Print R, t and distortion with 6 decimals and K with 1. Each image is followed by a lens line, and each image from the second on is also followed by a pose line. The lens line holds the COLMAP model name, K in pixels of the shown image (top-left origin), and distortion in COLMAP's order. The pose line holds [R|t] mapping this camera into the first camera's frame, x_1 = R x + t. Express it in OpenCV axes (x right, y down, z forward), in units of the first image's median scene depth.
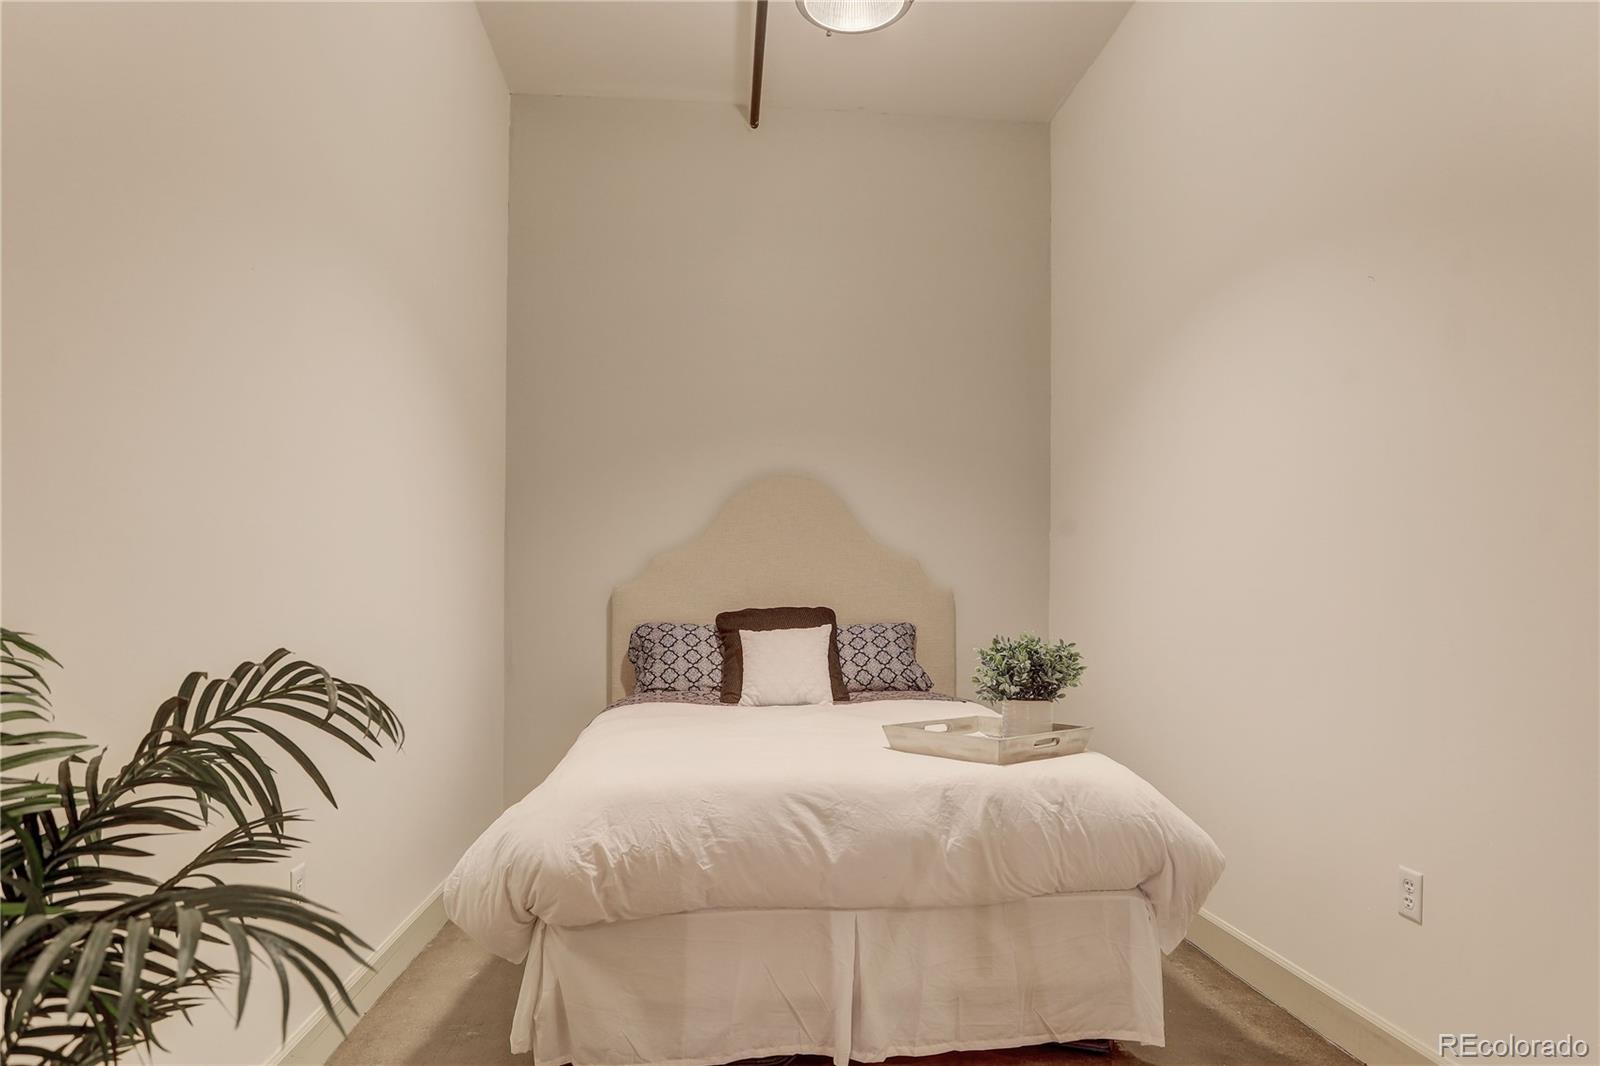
lens RADIAL K [[911.4, 0, 804.7], [0, 911.4, 540.1], [0, 0, 1]] dist [-0.064583, 0.044637]
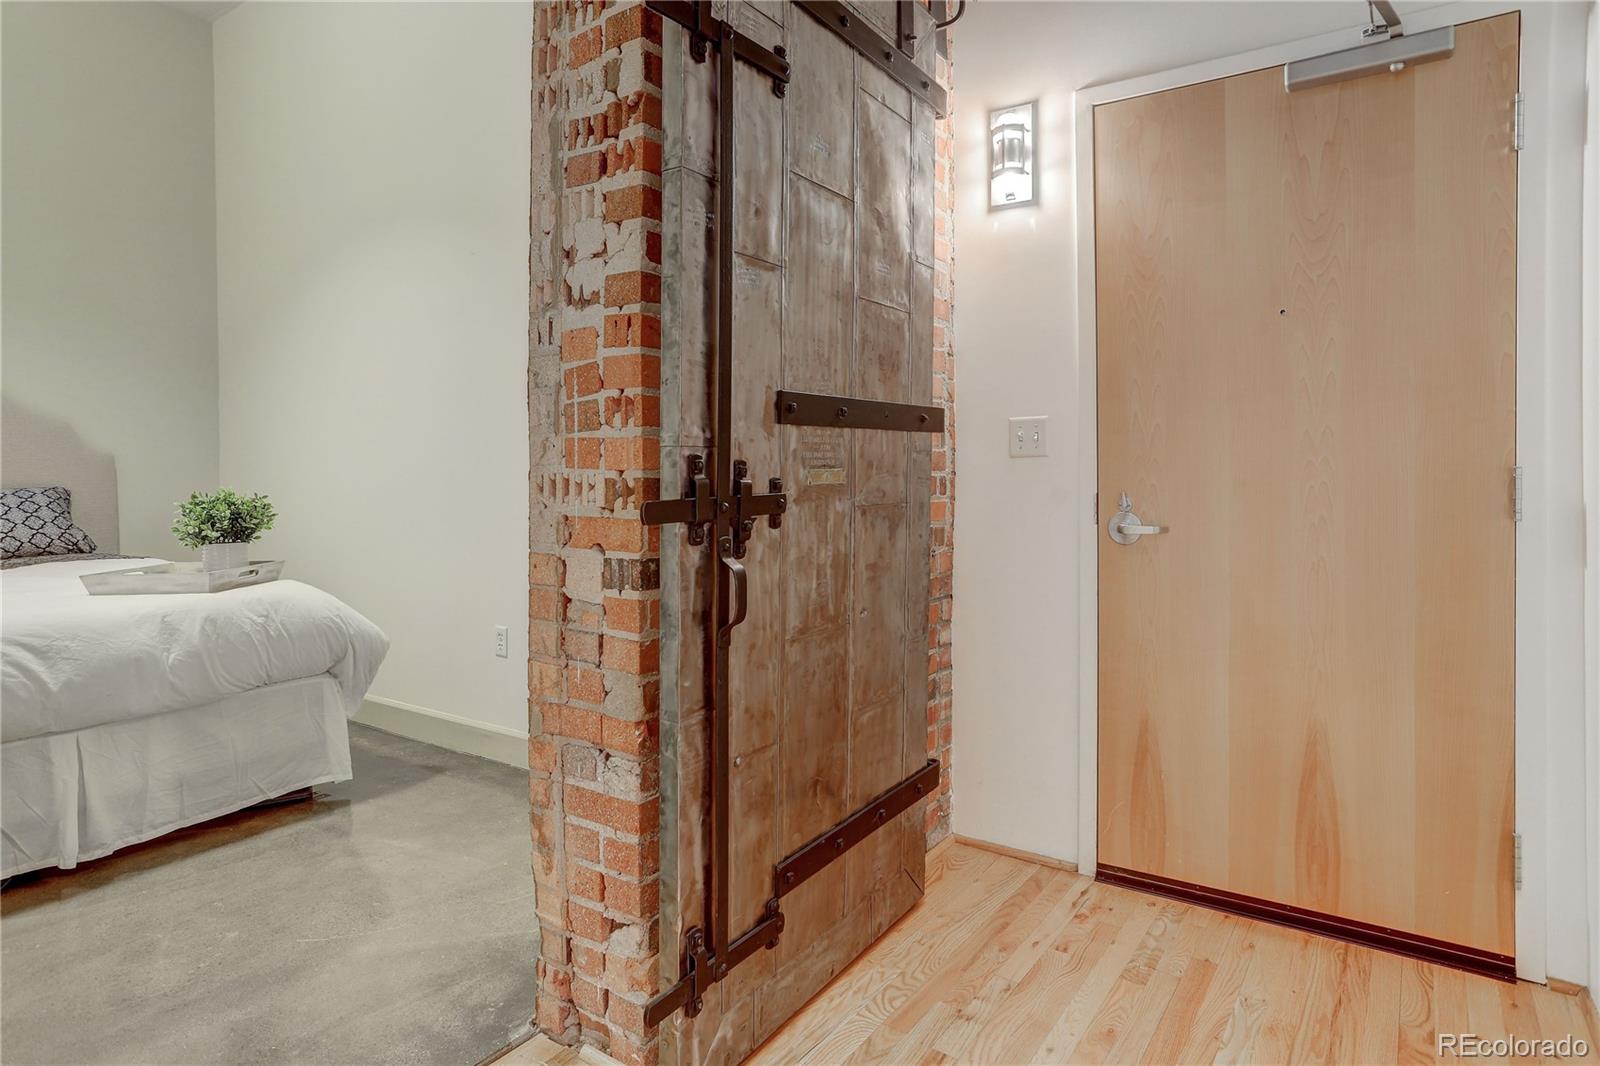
lens RADIAL K [[911.4, 0, 804.7], [0, 911.4, 540.1], [0, 0, 1]] dist [-0.064583, 0.044637]
pose [[0.632124, -0.071191, 0.771590, -0.200384], [-0.043877, 0.990884, 0.127370, -0.016711], [-0.773624, -0.114369, 0.623238, -0.373258]]
